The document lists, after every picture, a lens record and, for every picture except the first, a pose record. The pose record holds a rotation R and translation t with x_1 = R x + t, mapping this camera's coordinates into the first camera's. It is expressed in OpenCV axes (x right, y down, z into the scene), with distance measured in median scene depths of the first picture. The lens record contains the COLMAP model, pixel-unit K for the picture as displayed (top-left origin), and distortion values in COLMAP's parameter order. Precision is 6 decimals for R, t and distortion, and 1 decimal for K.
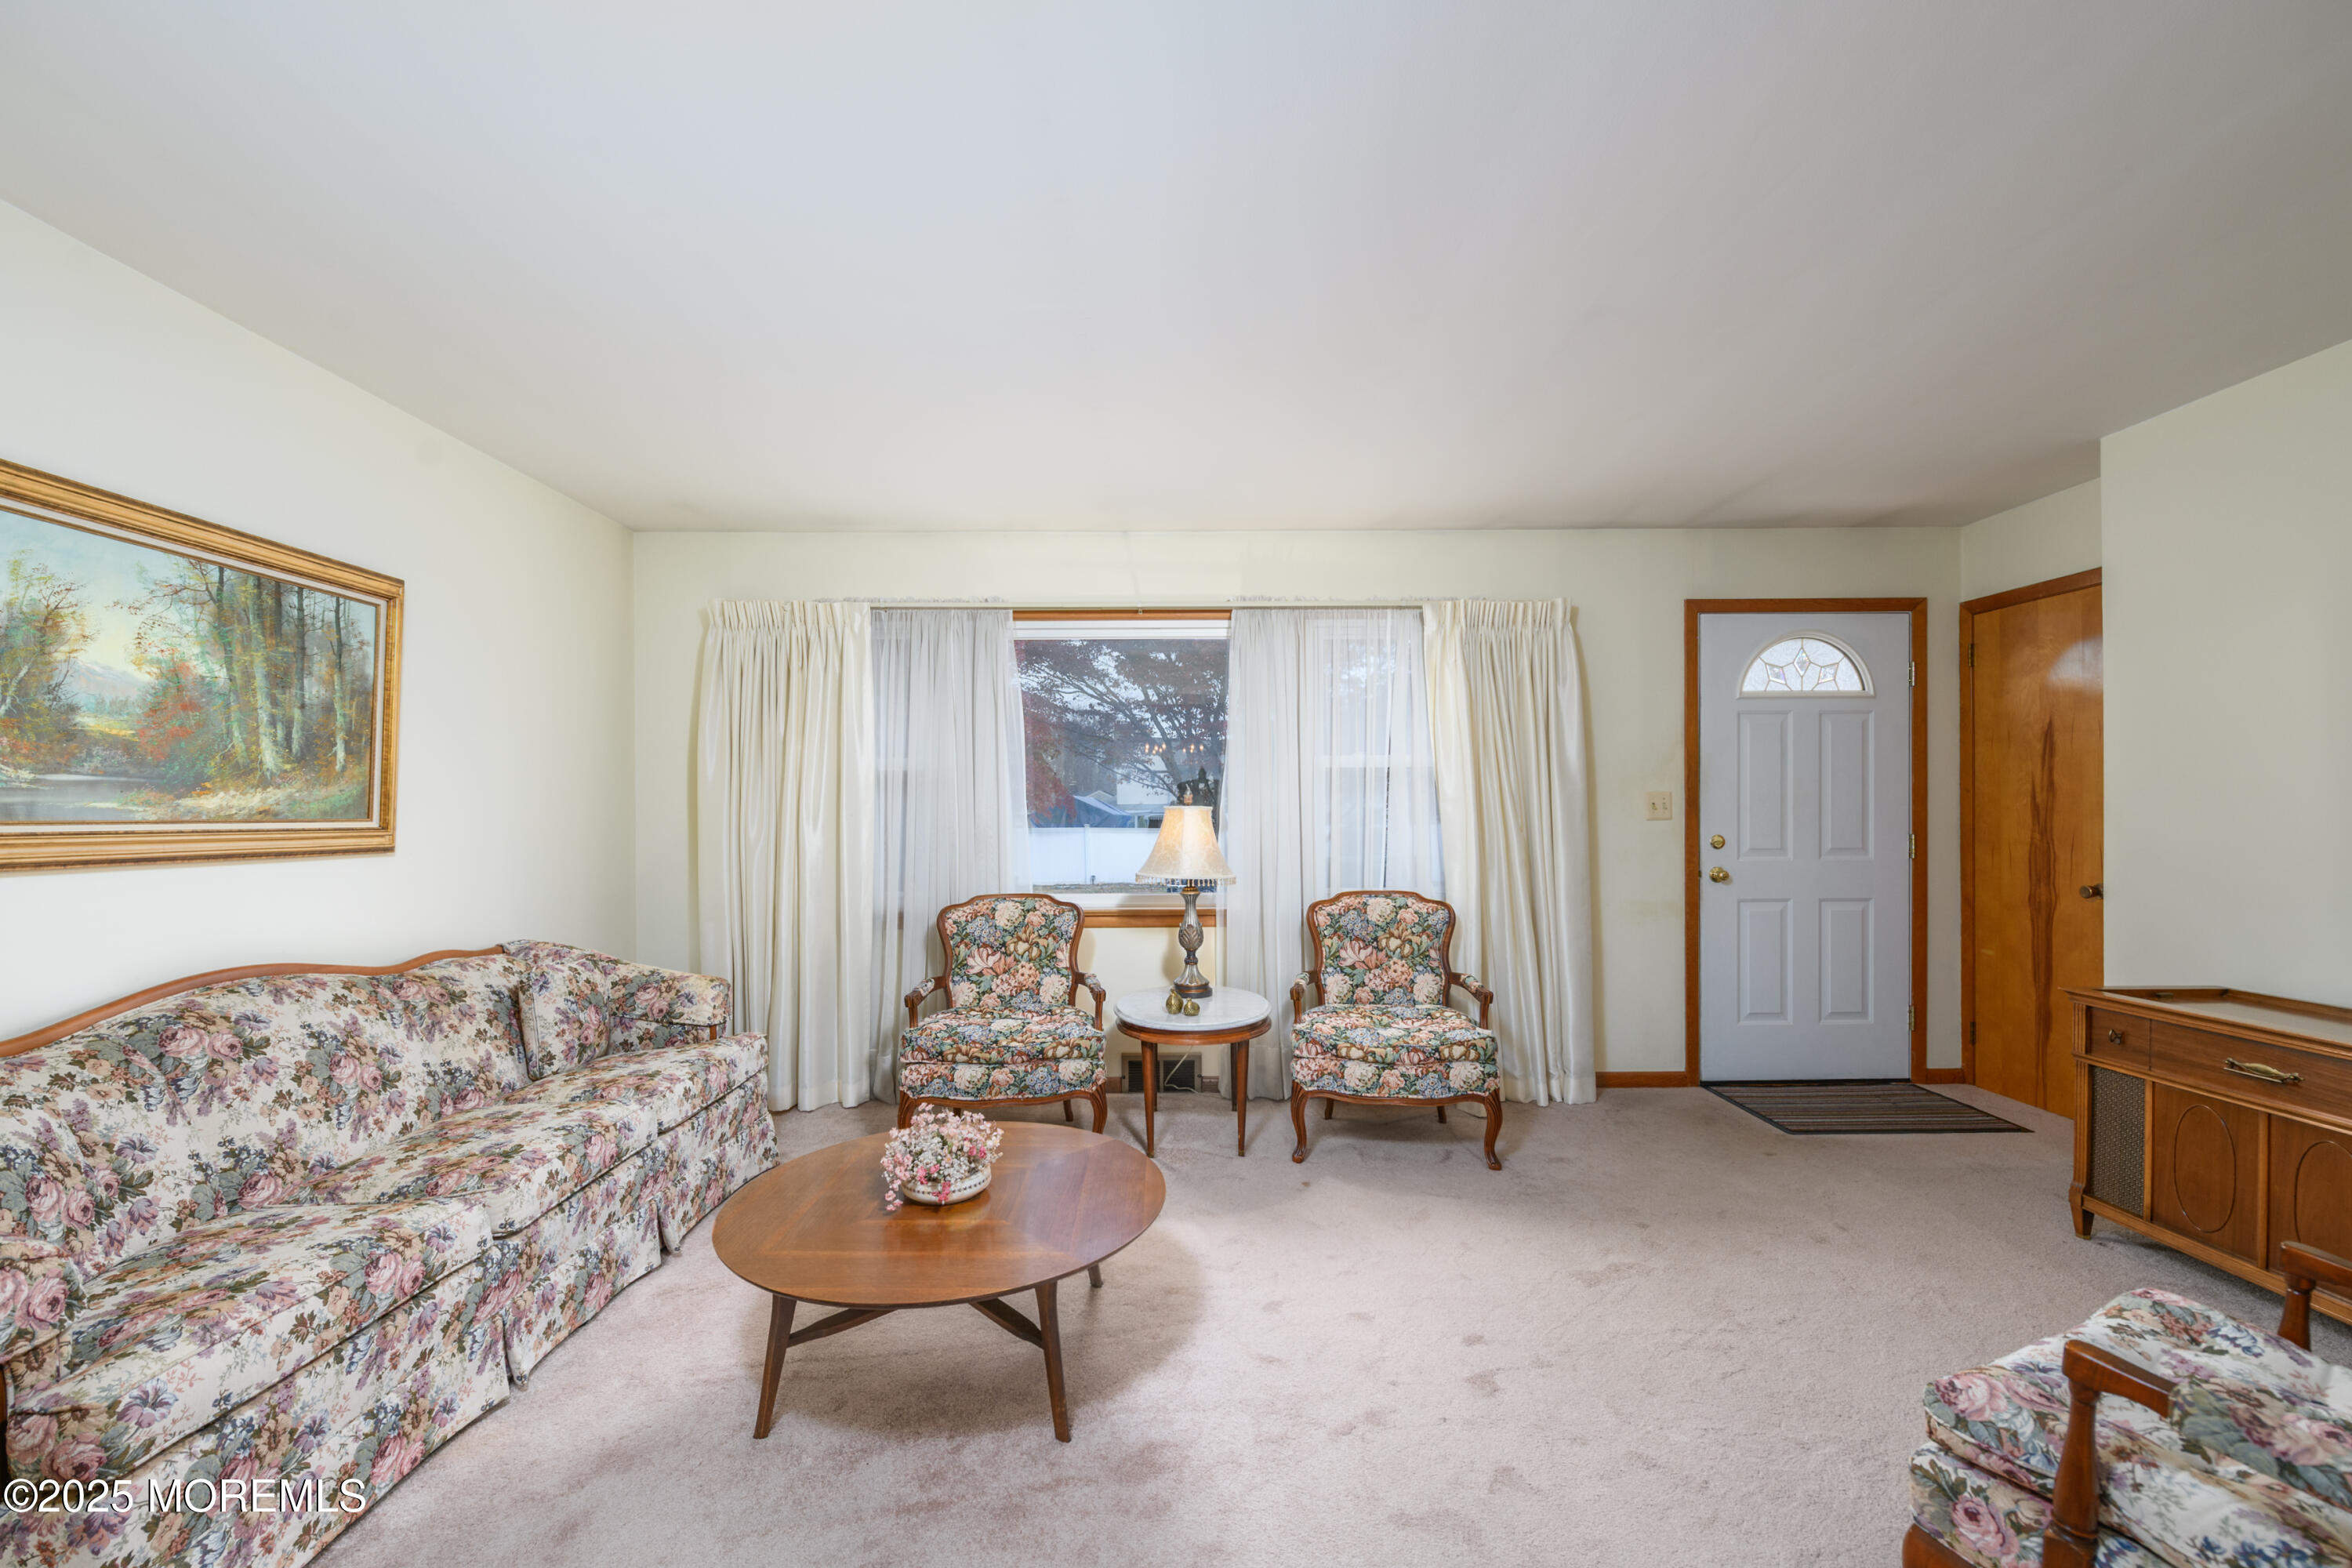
lens RADIAL K [[946.5, 0, 1171.0], [0, 946.5, 814.9], [0, 0, 1]] dist [-0.000026, -0.001723]
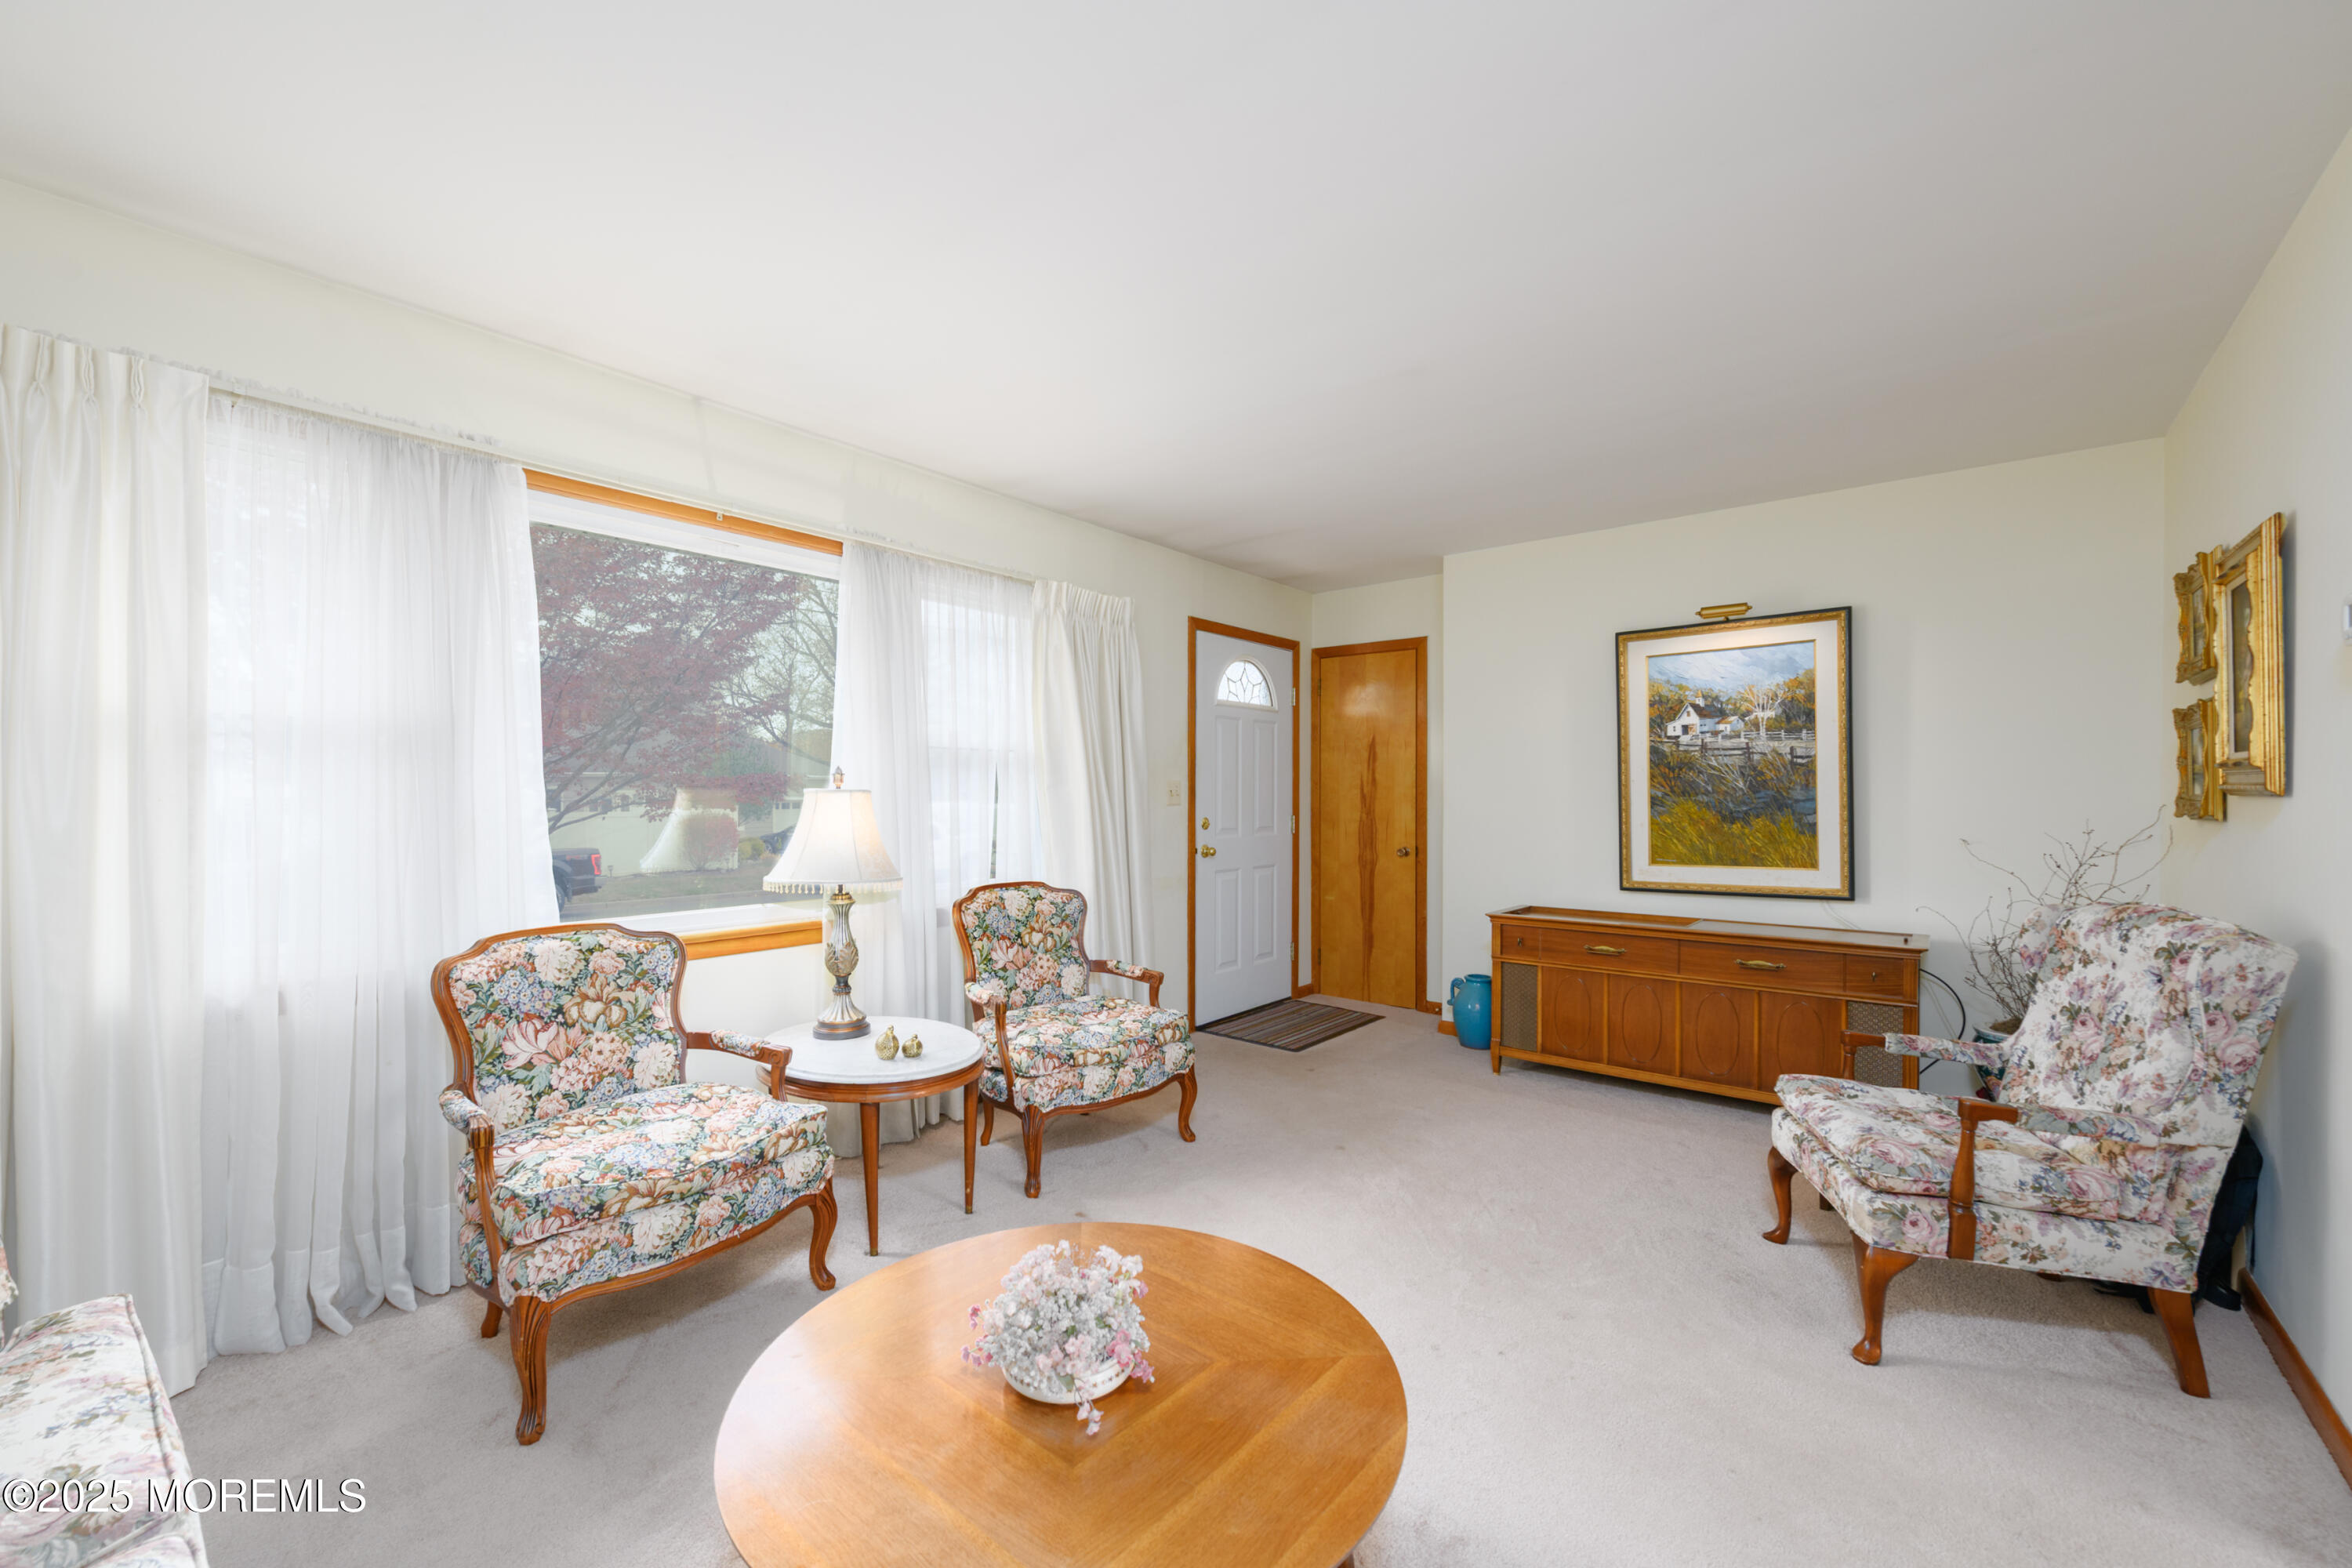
lens RADIAL K [[946.5, 0, 1159.0], [0, 946.5, 801.8], [0, 0, 1]] dist [-0.000026, -0.001723]
pose [[0.637132, -0.000499, 0.770755, -0.631251], [-0.000742, 0.999999, 0.001260, -0.000247], [-0.770754, -0.001374, 0.637131, 0.477414]]
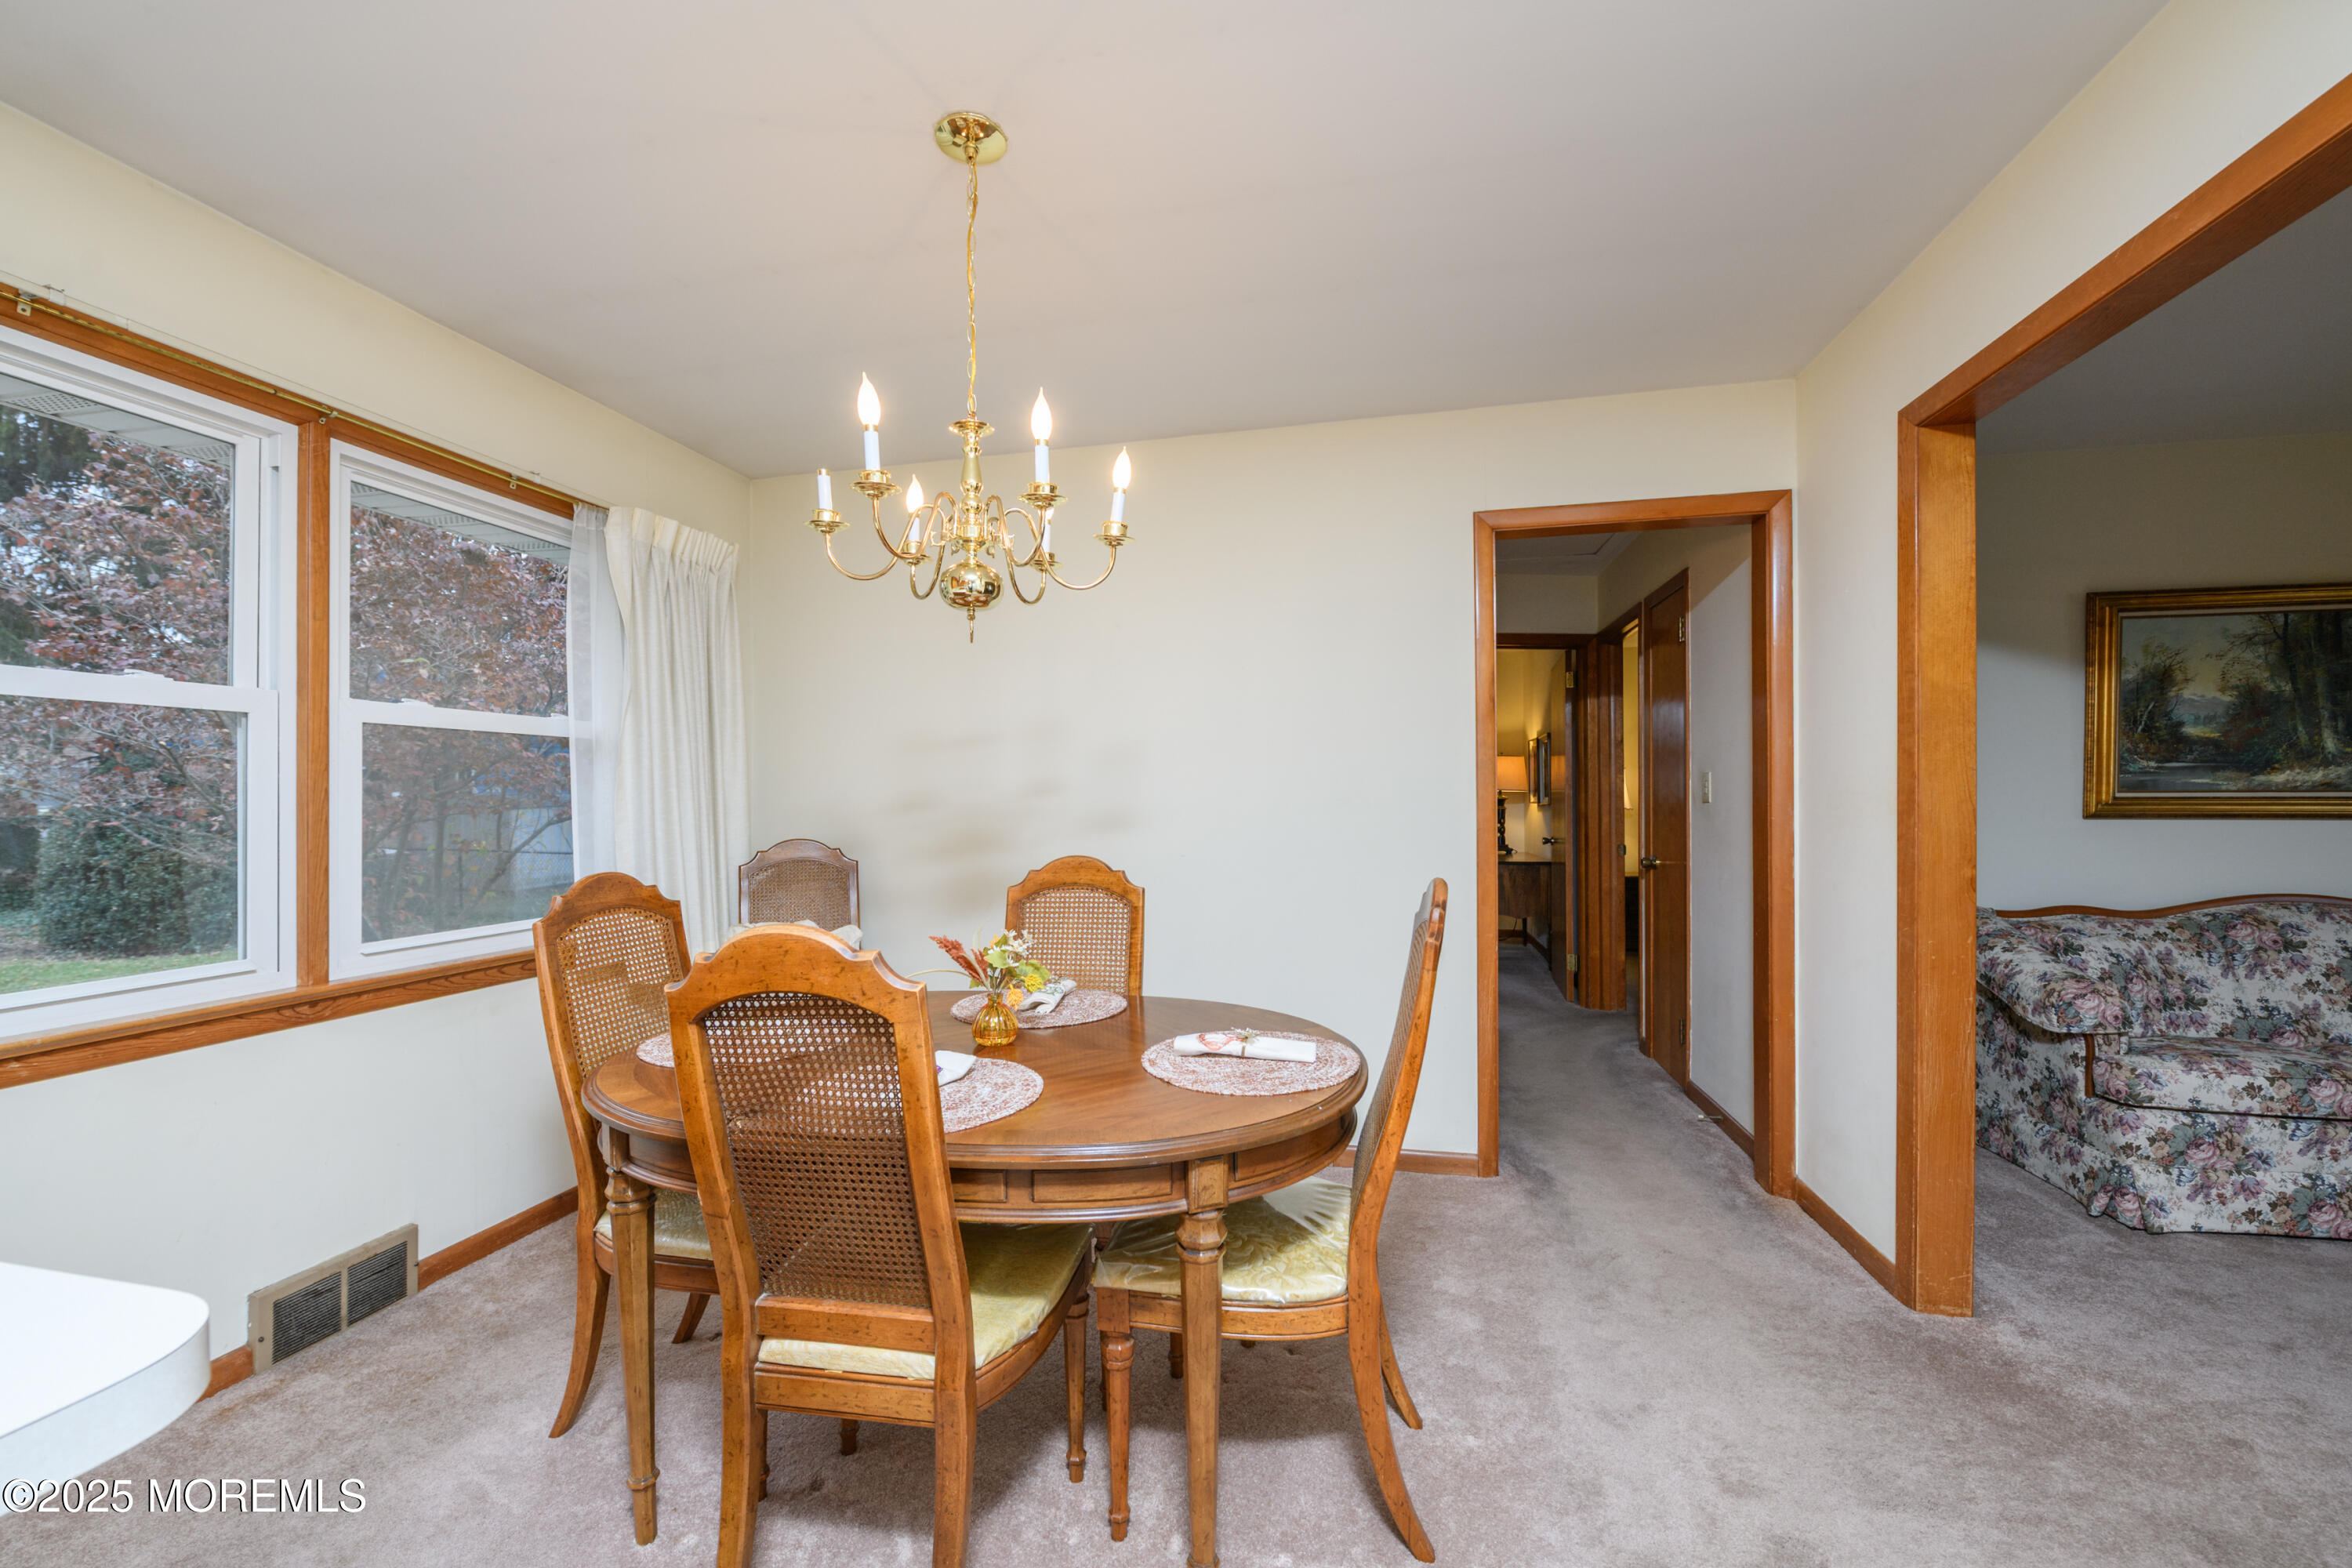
lens RADIAL K [[946.5, 0, 1199.3], [0, 946.5, 807.1], [0, 0, 1]] dist [-0.000026, -0.001723]
pose [[-0.203494, 0.004116, -0.979067, 0.648316], [0.001390, 0.999991, 0.003916, 0.020867], [0.979075, -0.000564, -0.203498, -0.285661]]
